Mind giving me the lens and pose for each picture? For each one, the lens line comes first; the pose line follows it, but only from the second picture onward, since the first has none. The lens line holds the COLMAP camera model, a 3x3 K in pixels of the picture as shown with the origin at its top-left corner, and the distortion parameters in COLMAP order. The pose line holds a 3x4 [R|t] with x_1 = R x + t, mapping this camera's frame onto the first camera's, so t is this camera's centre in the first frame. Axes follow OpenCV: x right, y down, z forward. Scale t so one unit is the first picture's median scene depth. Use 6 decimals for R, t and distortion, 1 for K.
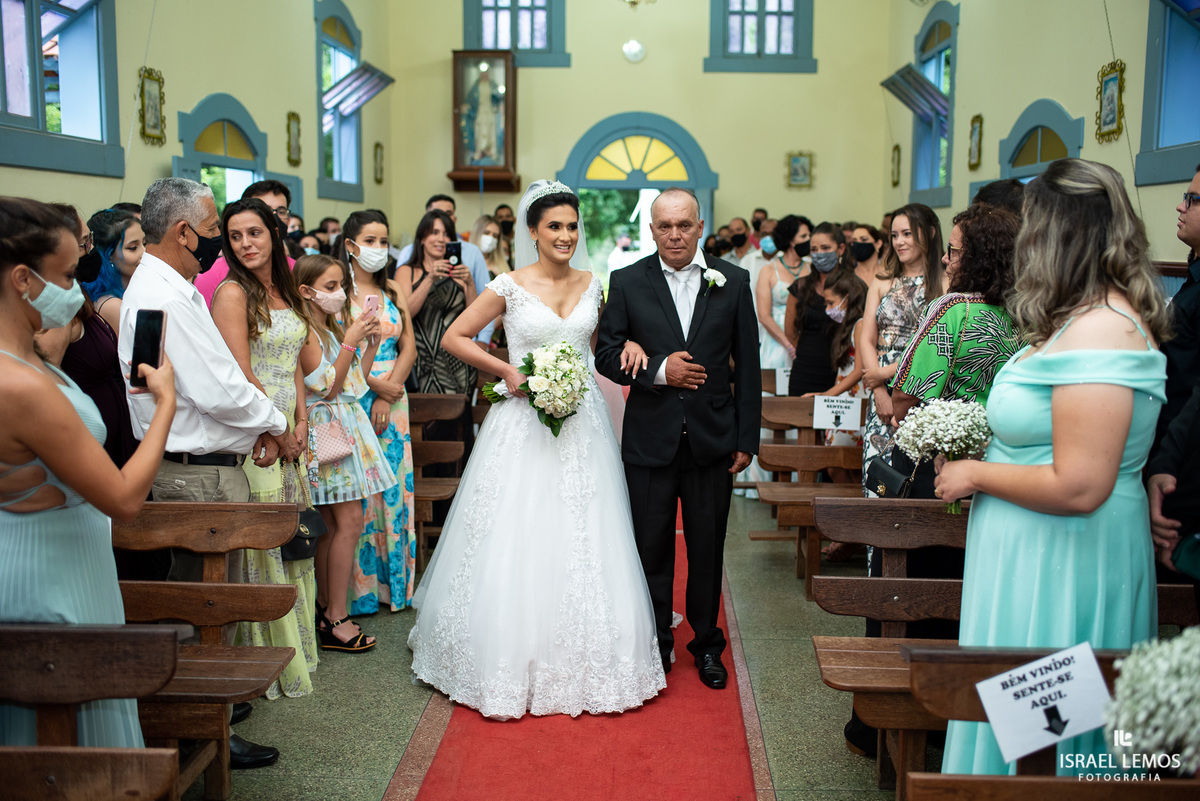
lens RADIAL K [[1162.6, 0, 600.0], [0, 1162.6, 400.5], [0, 0, 1]] dist [-0.095241, 0.082085]
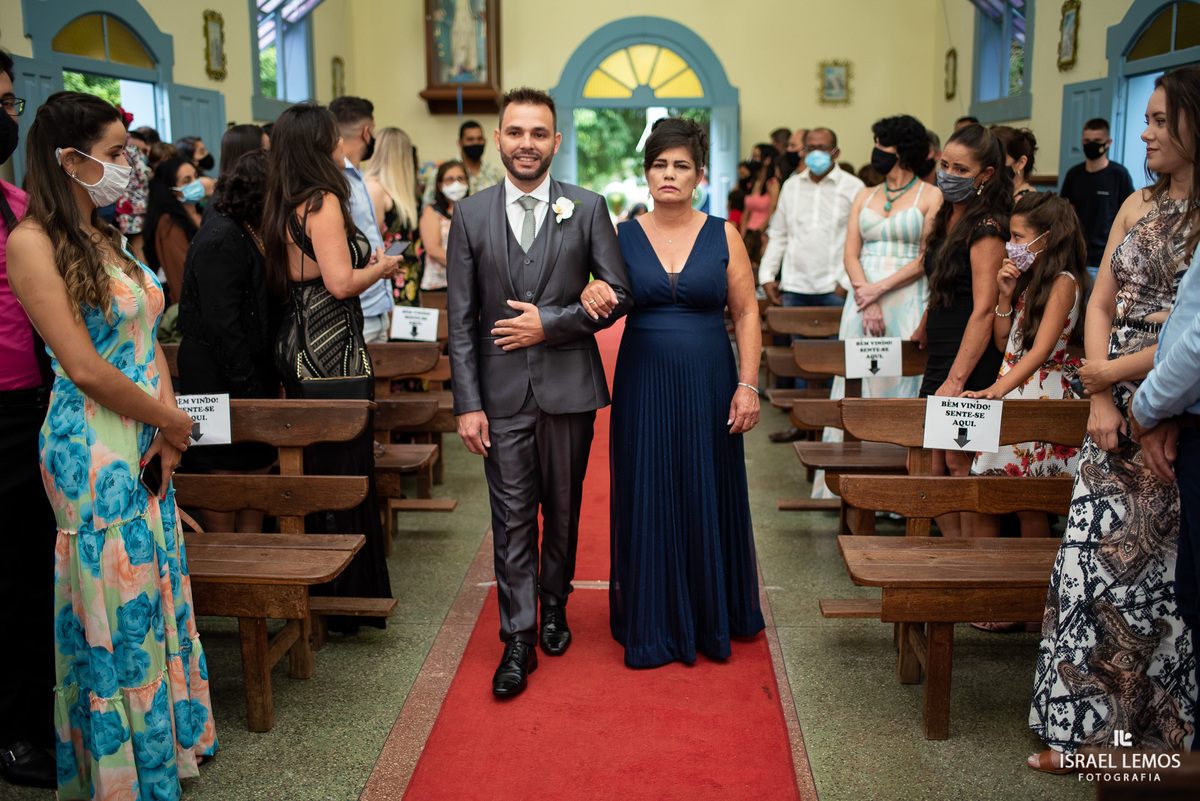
lens RADIAL K [[1162.6, 0, 600.0], [0, 1162.6, 400.5], [0, 0, 1]] dist [-0.095241, 0.082085]
pose [[0.999855, -0.013844, -0.009933, 0.007768], [0.014355, 0.998474, 0.053333, -0.019337], [0.009179, -0.053468, 0.998527, 0.201156]]
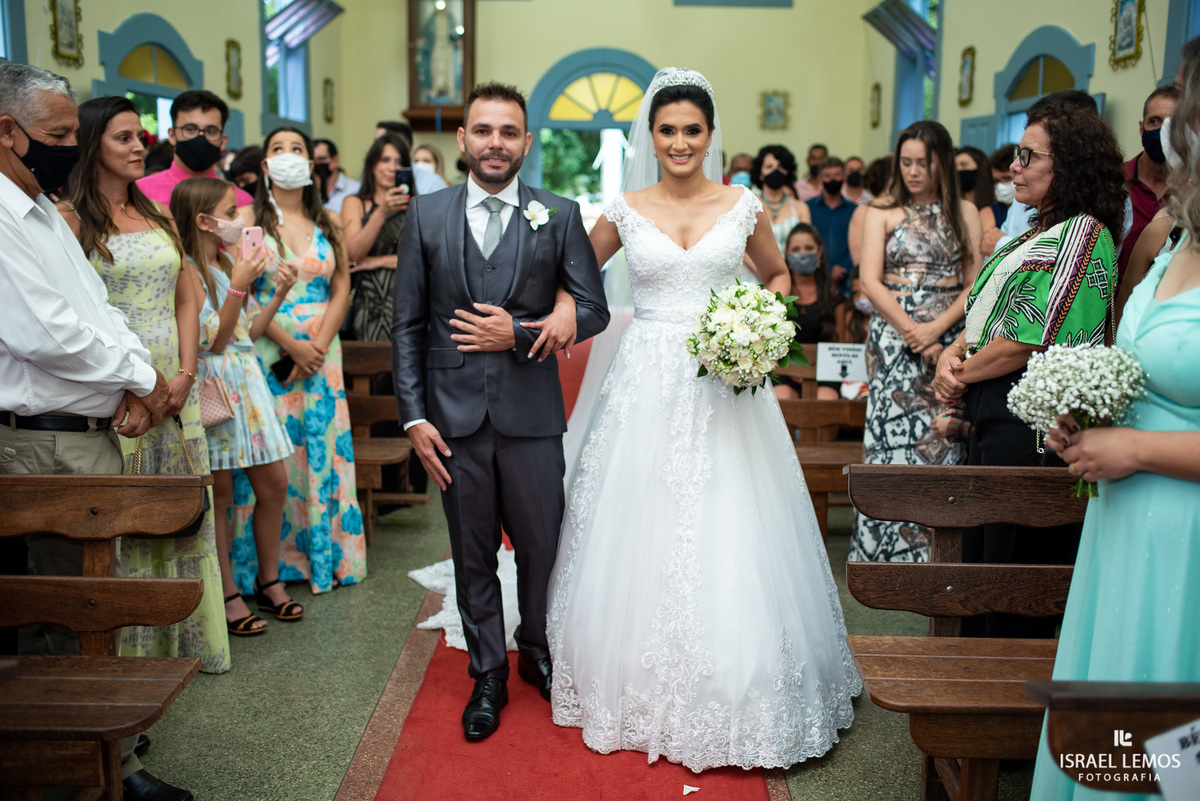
lens RADIAL K [[1167.0, 0, 600.0], [0, 1167.0, 400.5], [0, 0, 1]] dist [-0.113025, 0.129013]
pose [[0.999414, -0.003107, 0.034085, -0.005225], [0.001768, 0.999229, 0.039222, 0.002252], [-0.034180, -0.039139, 0.998649, 0.064465]]
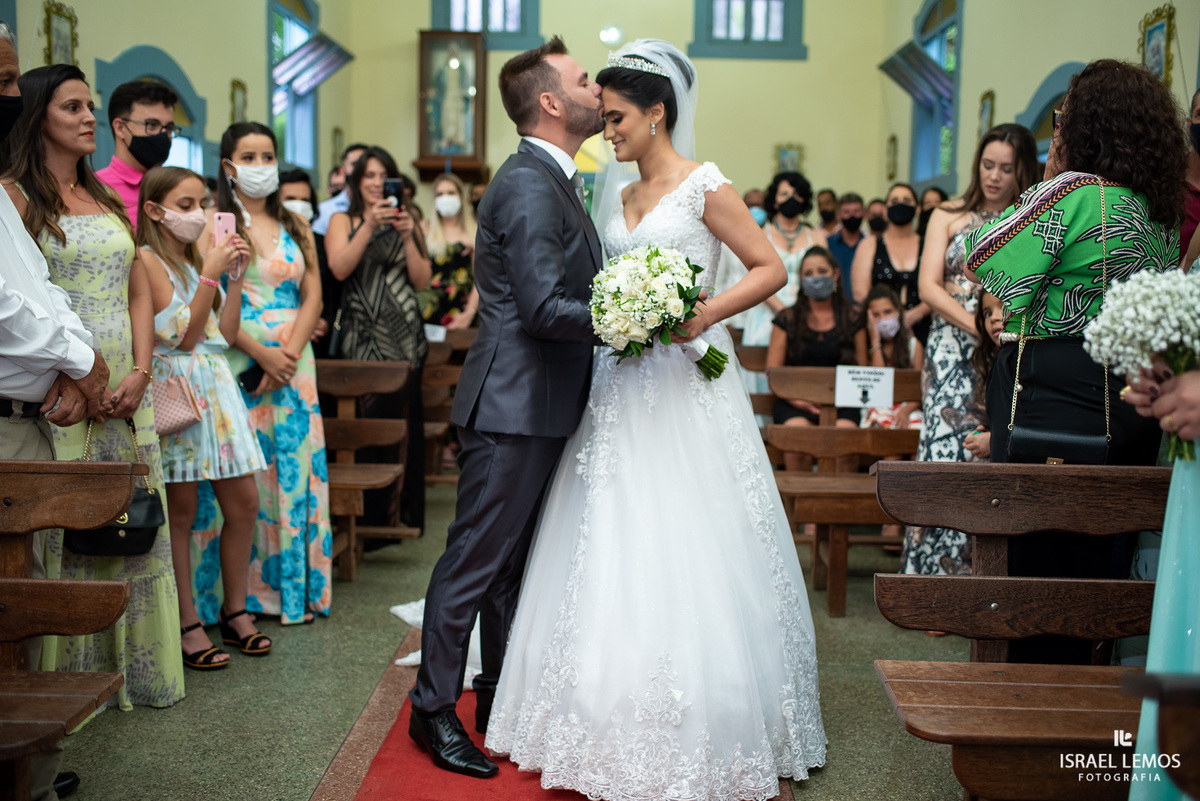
lens RADIAL K [[1167.0, 0, 600.0], [0, 1167.0, 400.5], [0, 0, 1]] dist [-0.113025, 0.129013]
pose [[0.999725, 0.007339, 0.022258, 0.000243], [-0.006863, 0.999748, -0.021384, 0.020179], [-0.022410, 0.021225, 0.999524, 0.096566]]
